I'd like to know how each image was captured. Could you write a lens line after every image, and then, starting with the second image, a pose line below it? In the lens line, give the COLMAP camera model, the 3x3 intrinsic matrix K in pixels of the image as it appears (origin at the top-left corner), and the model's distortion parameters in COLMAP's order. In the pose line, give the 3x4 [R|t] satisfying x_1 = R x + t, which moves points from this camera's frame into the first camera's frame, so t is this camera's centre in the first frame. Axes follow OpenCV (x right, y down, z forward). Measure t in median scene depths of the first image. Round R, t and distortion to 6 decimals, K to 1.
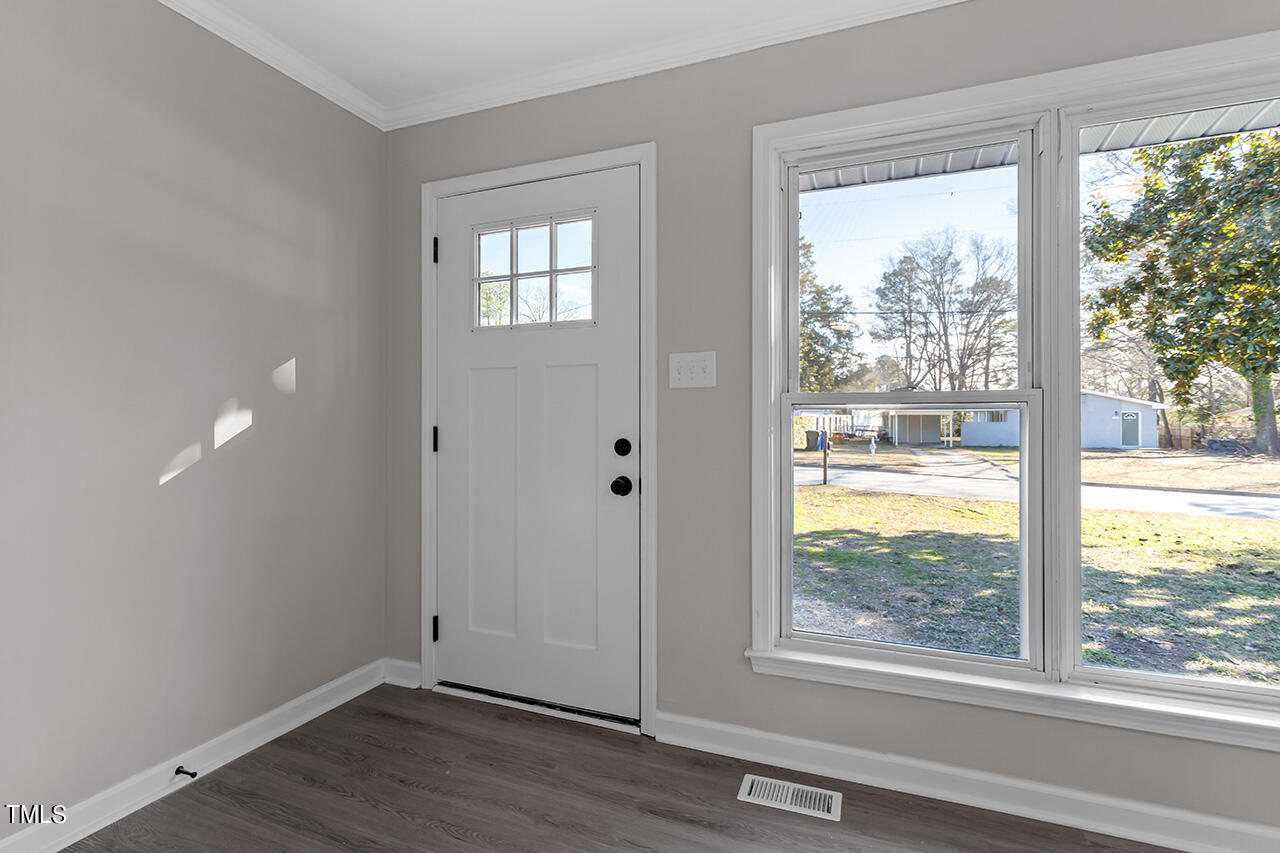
lens RADIAL K [[613.7, 0, 641.5], [0, 613.7, 417.3], [0, 0, 1]] dist [0.008715, -0.000122]
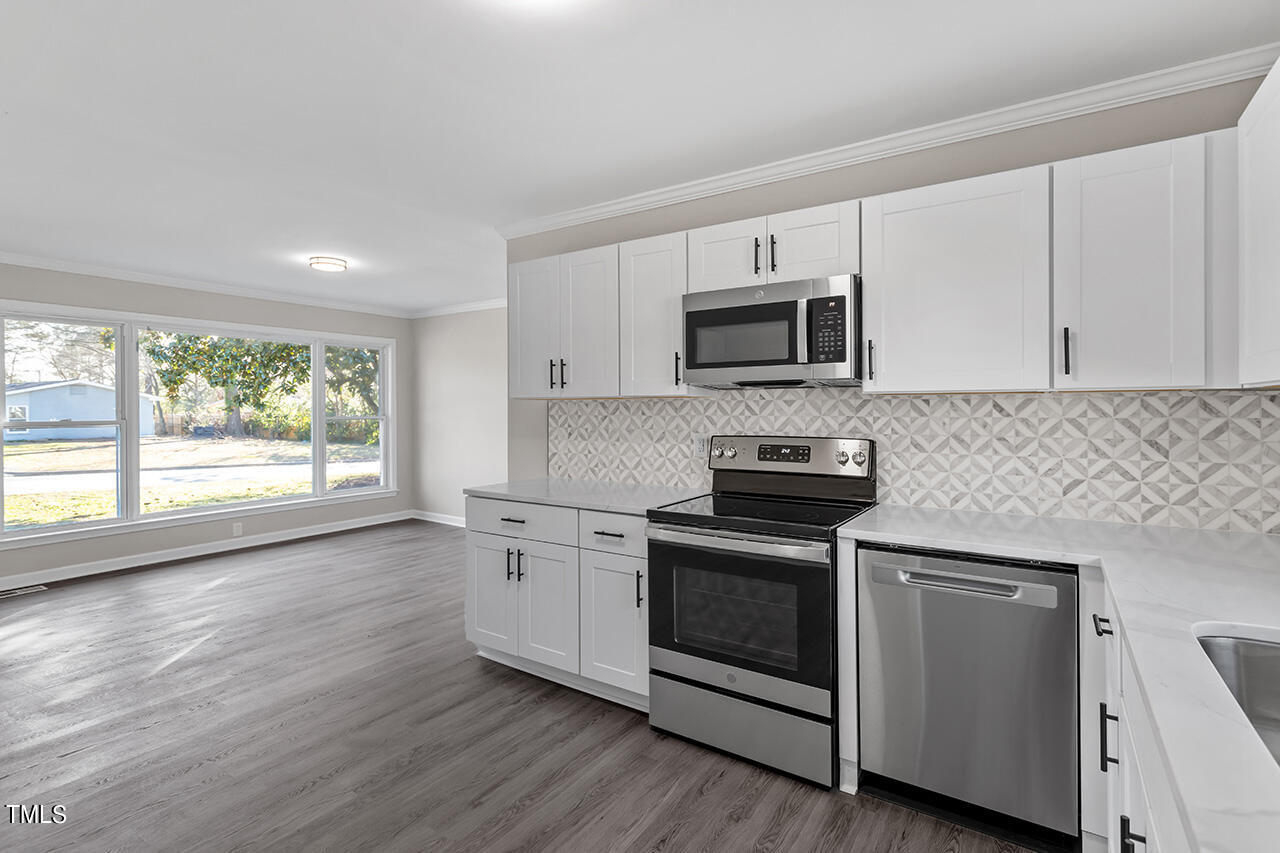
lens RADIAL K [[617.1, 0, 640.8], [0, 617.1, 412.6], [0, 0, 1]] dist [-0.000341, -0.000179]
pose [[0.203087, -0.010228, 0.979107, -0.302285], [-0.002565, 0.999936, 0.010978, -0.021734], [-0.979157, -0.004741, 0.203048, -0.347677]]
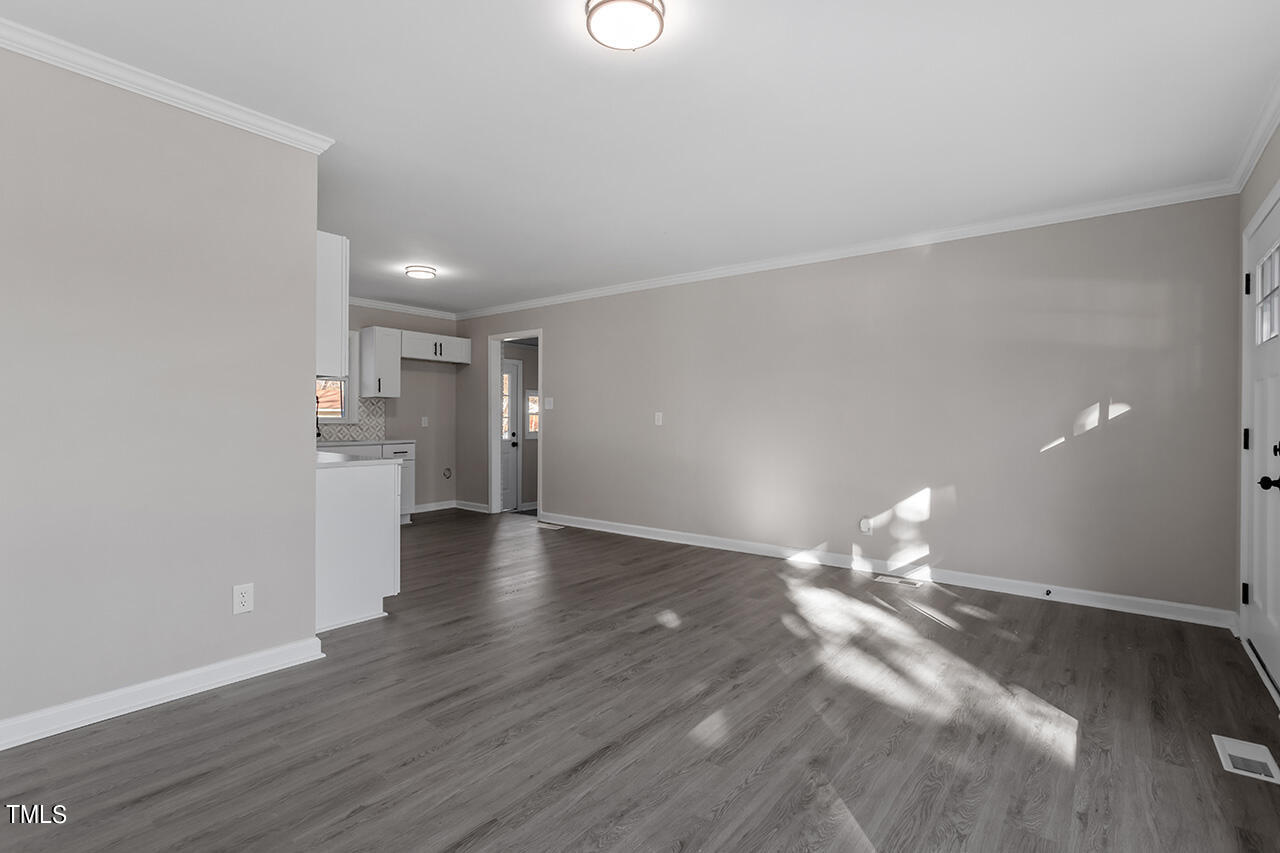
lens RADIAL K [[617.1, 0, 640.8], [0, 617.1, 412.6], [0, 0, 1]] dist [-0.000341, -0.000179]
pose [[-0.264501, -0.016789, -0.964239, 0.314991], [-0.000834, 0.999852, -0.017181, 0.001487], [0.964385, -0.003741, -0.264476, 0.045947]]
